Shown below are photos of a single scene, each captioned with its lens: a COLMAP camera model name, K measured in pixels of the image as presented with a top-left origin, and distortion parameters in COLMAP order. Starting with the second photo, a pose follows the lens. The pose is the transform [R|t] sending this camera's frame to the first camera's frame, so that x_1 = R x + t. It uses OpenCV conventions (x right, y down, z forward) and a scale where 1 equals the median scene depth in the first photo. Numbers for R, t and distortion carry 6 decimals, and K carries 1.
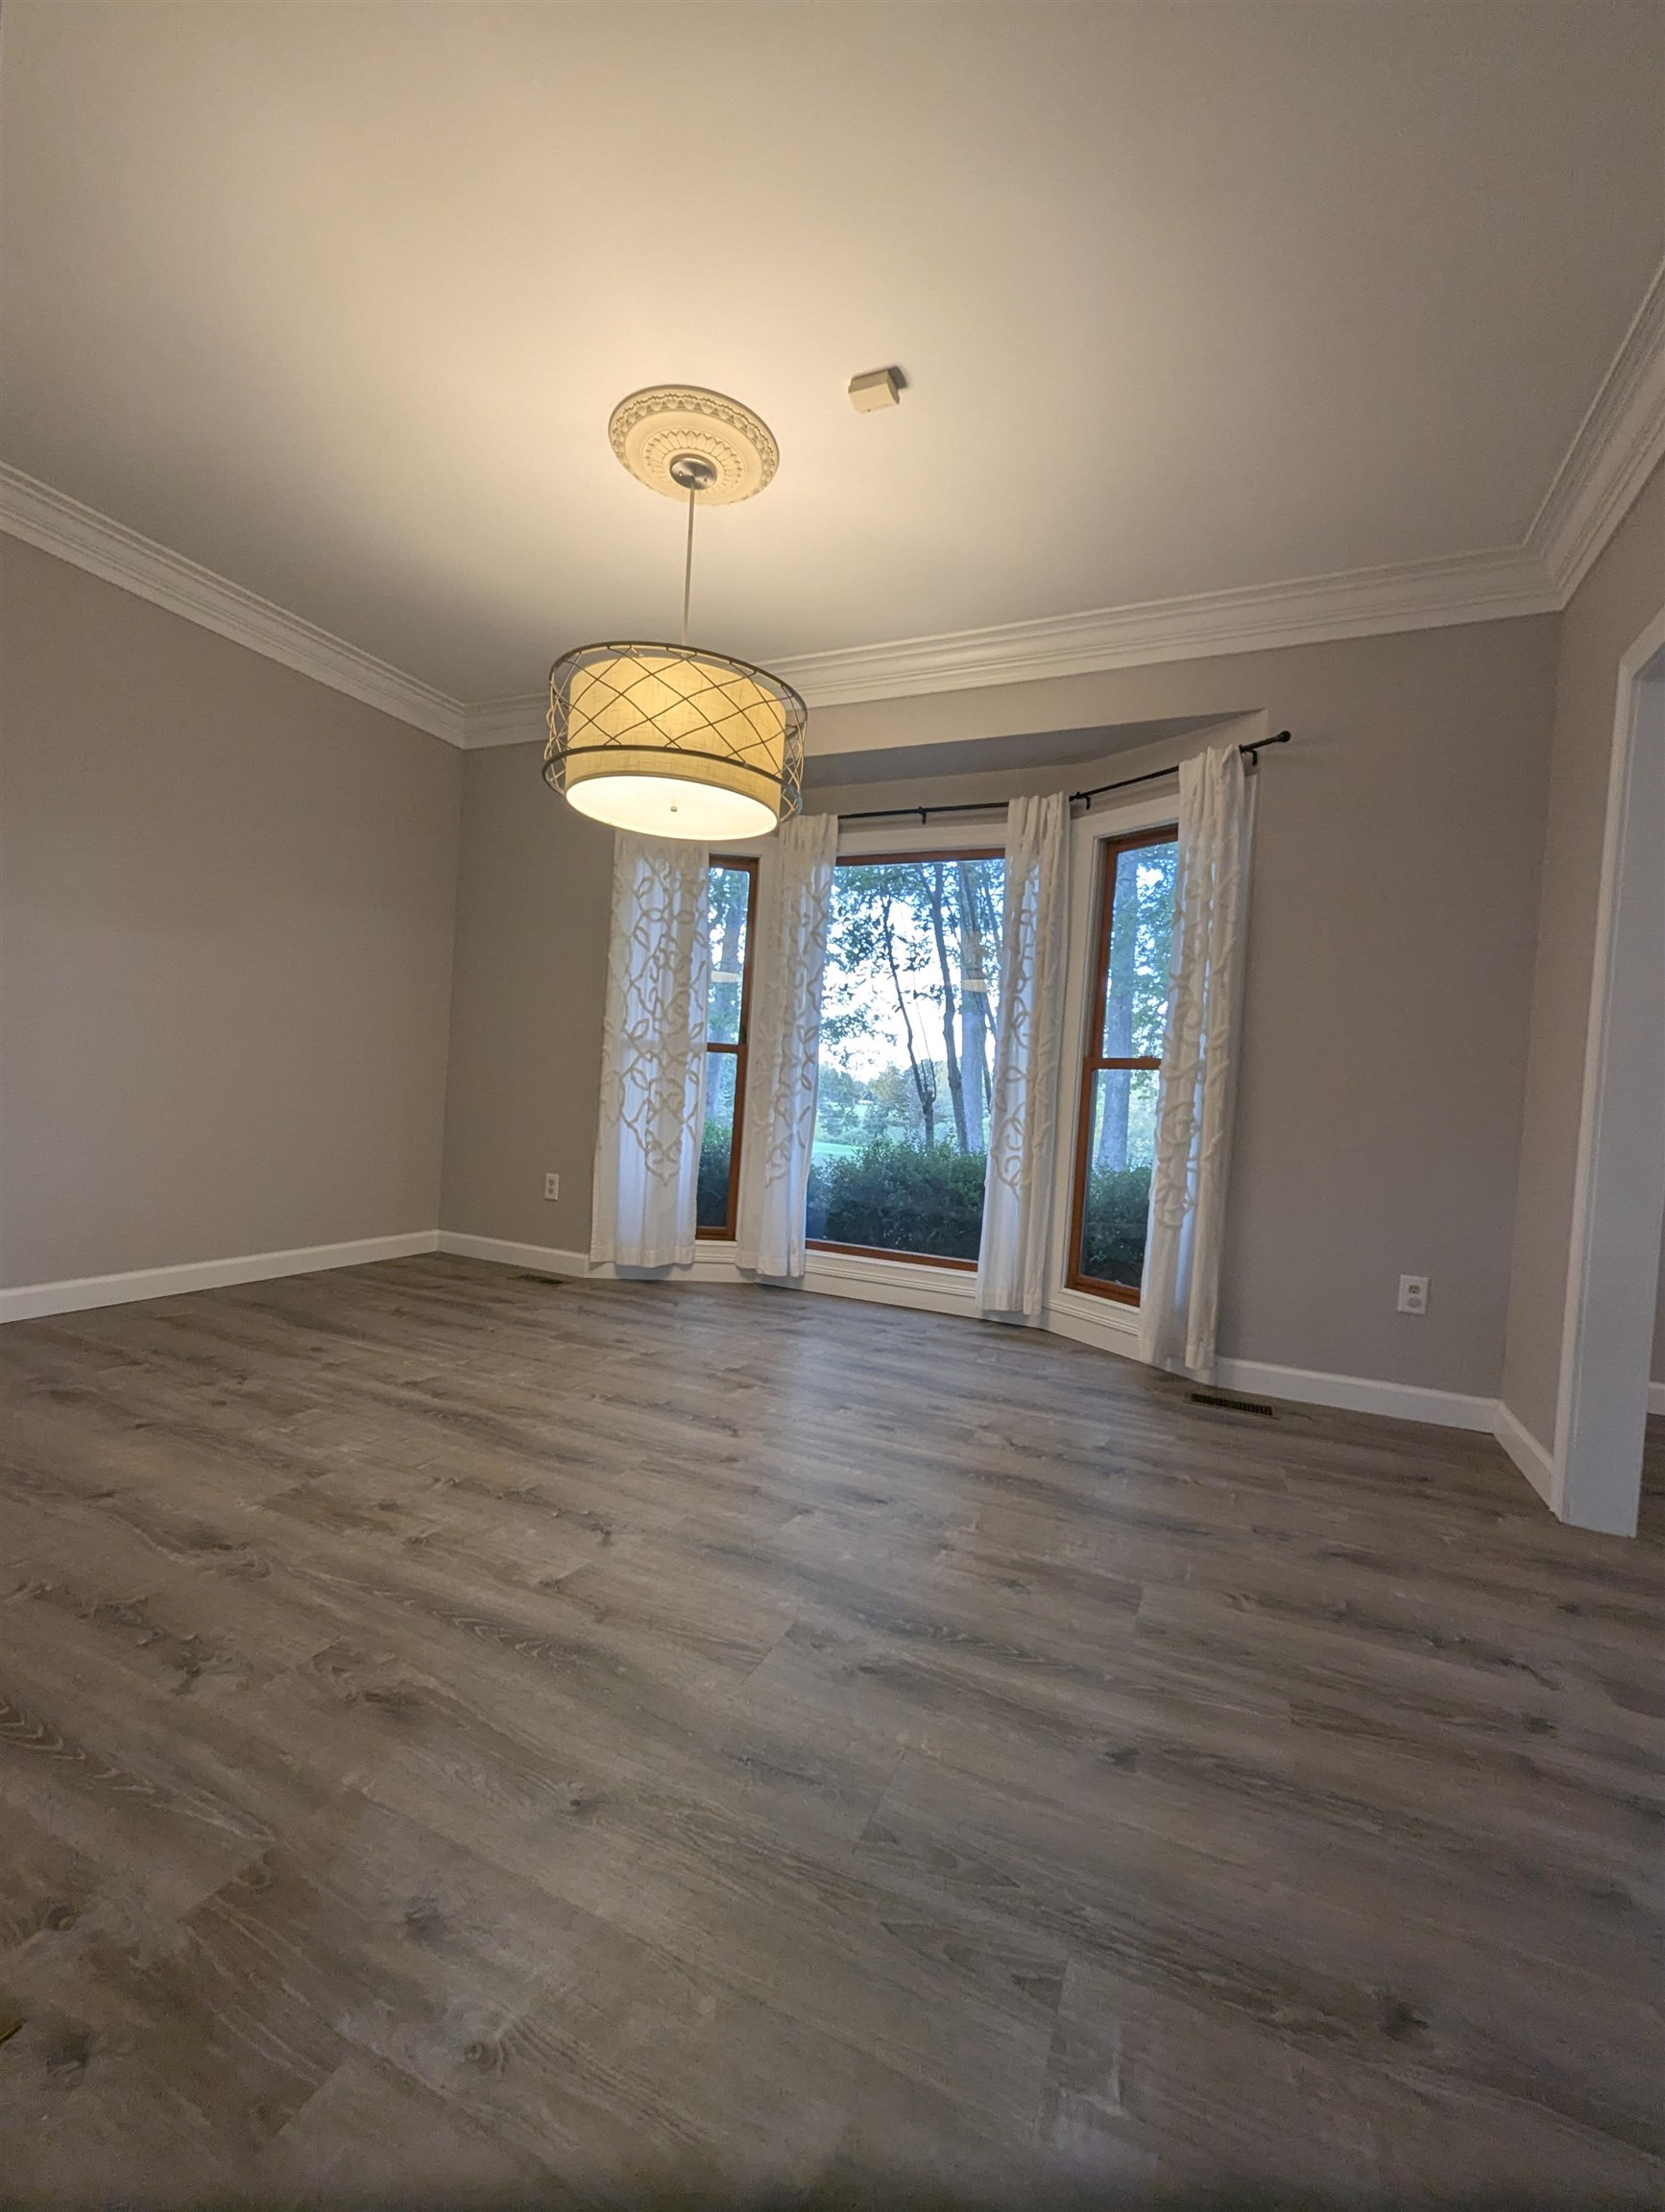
lens RADIAL K [[909.1, 0, 833.2], [0, 909.1, 1109.4], [0, 0, 1]] dist [0.003547, -0.000290]
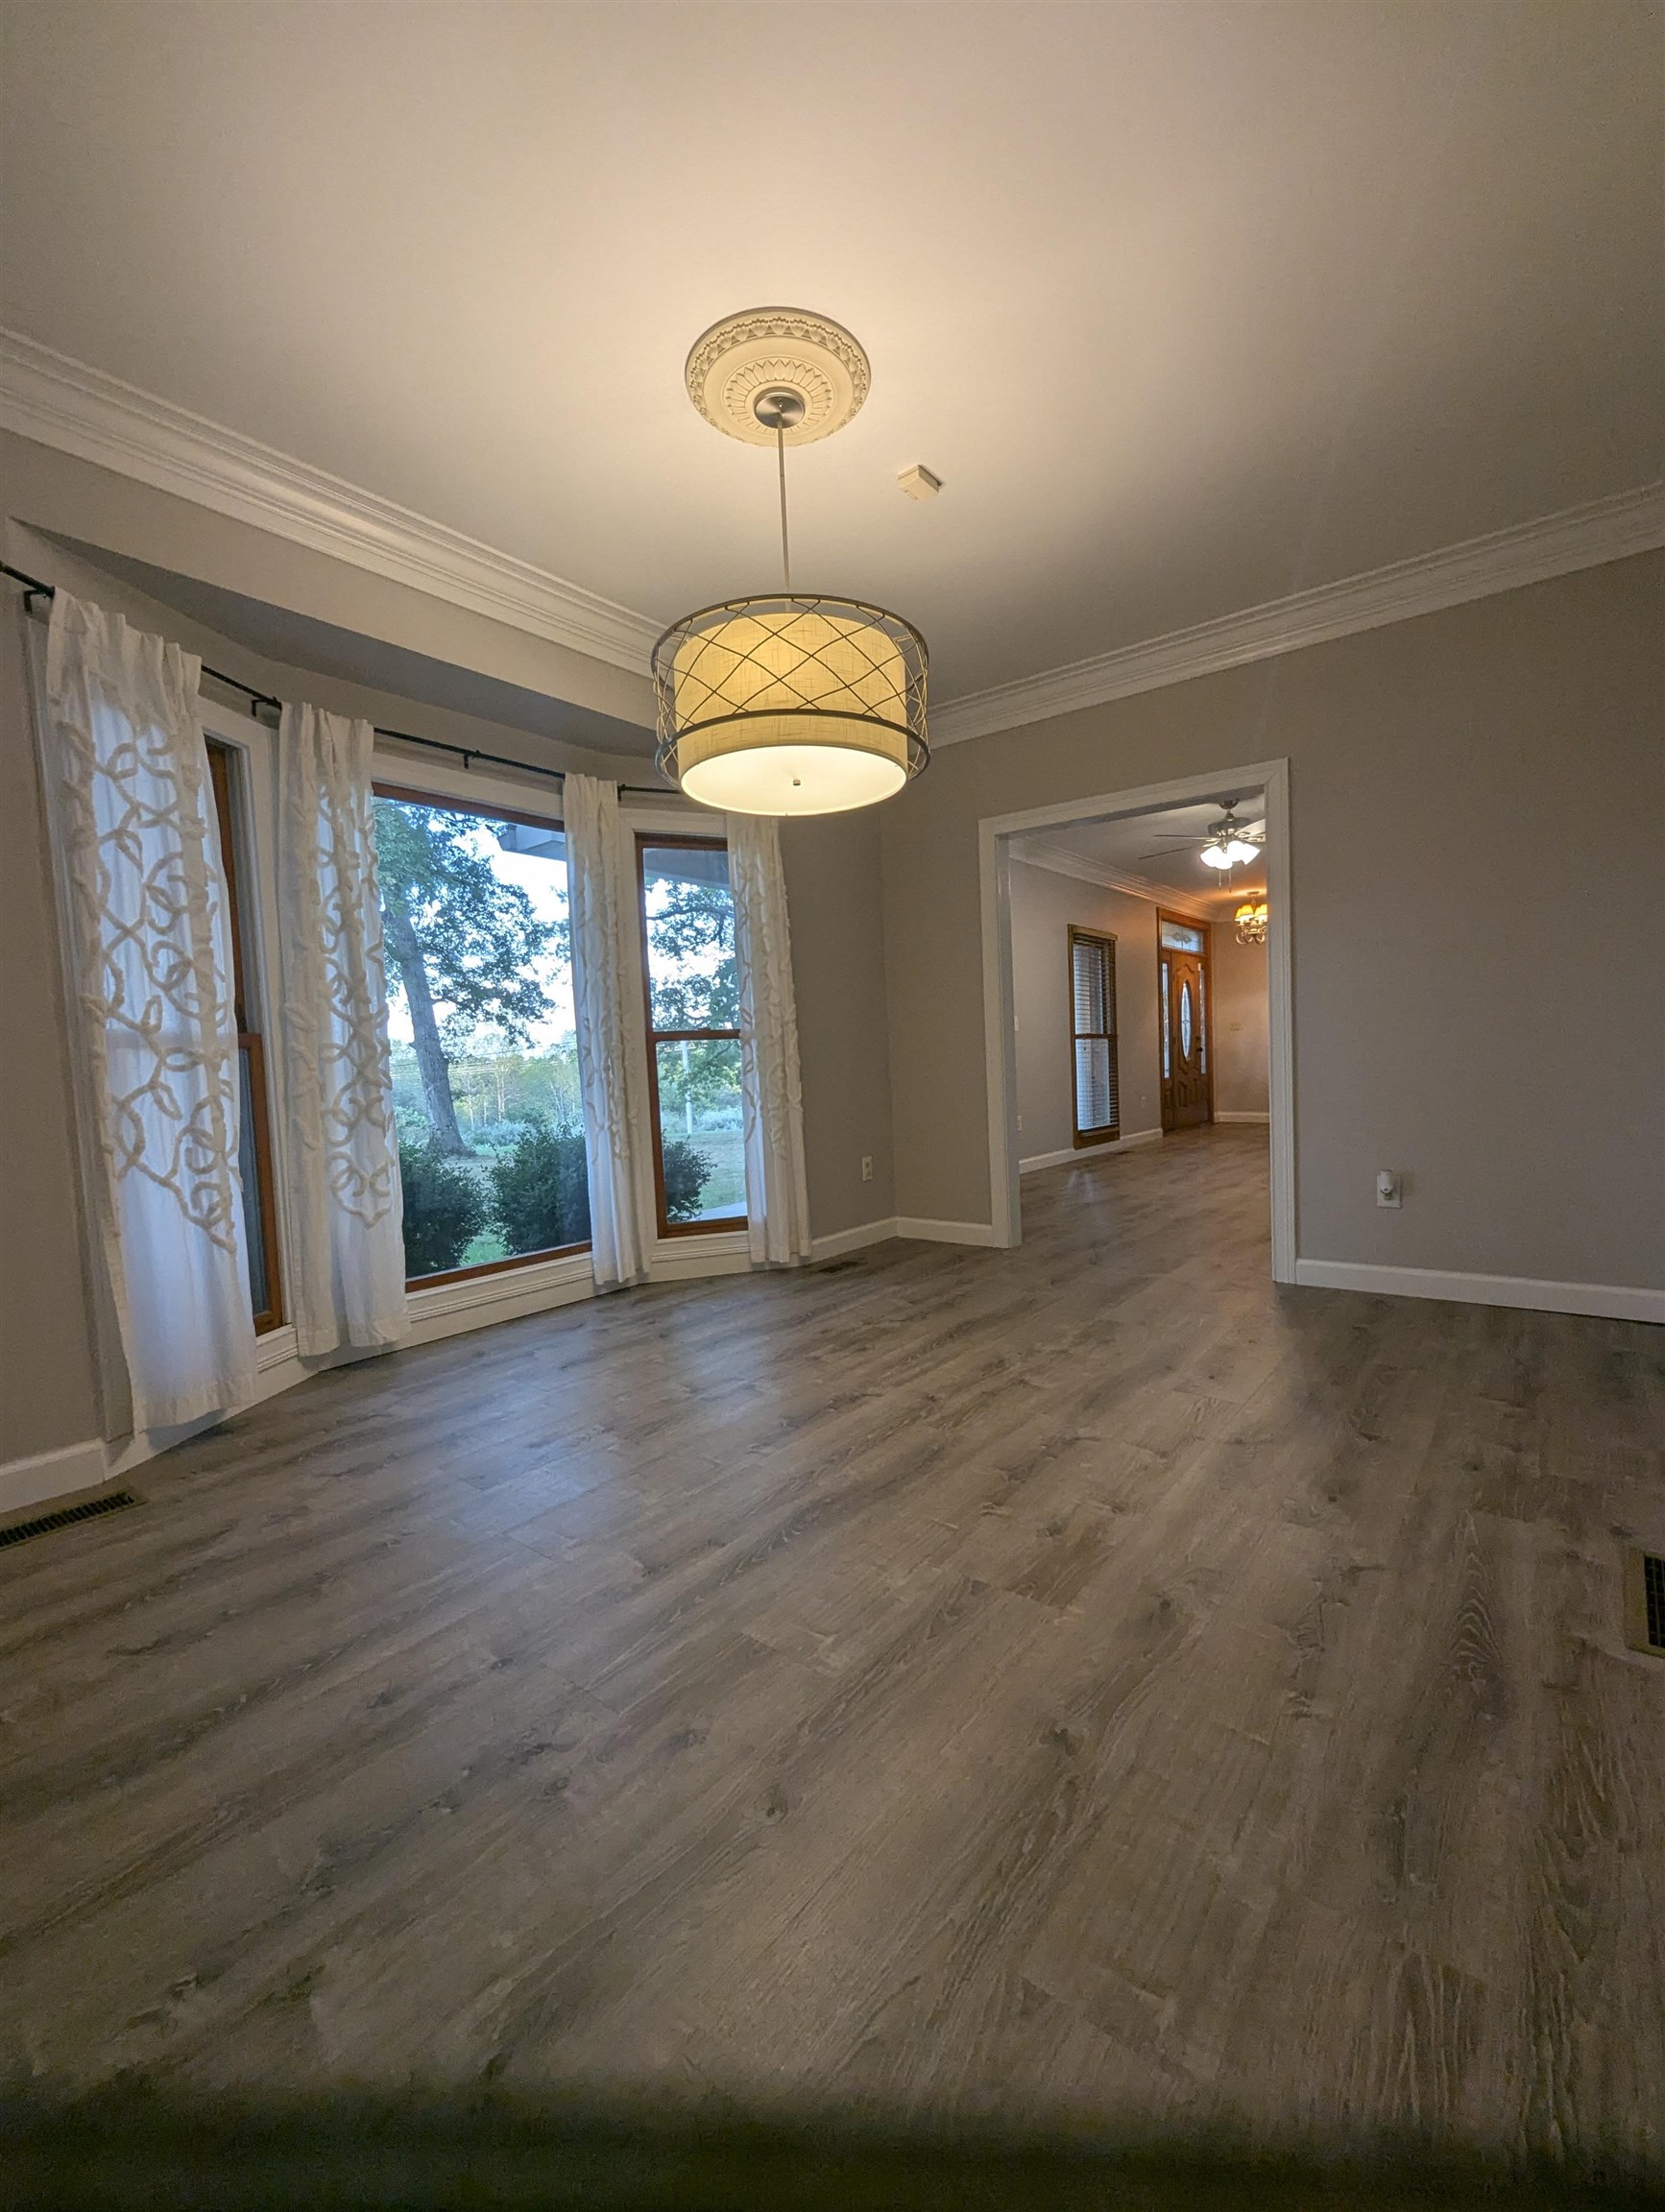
lens RADIAL K [[909.1, 0, 826.7], [0, 909.1, 1106.7], [0, 0, 1]] dist [0.003547, -0.000290]
pose [[0.261513, -0.122145, 0.957440, -1.057106], [0.074495, 0.991556, 0.106150, -0.096843], [-0.962321, 0.043565, 0.268403, 0.709242]]
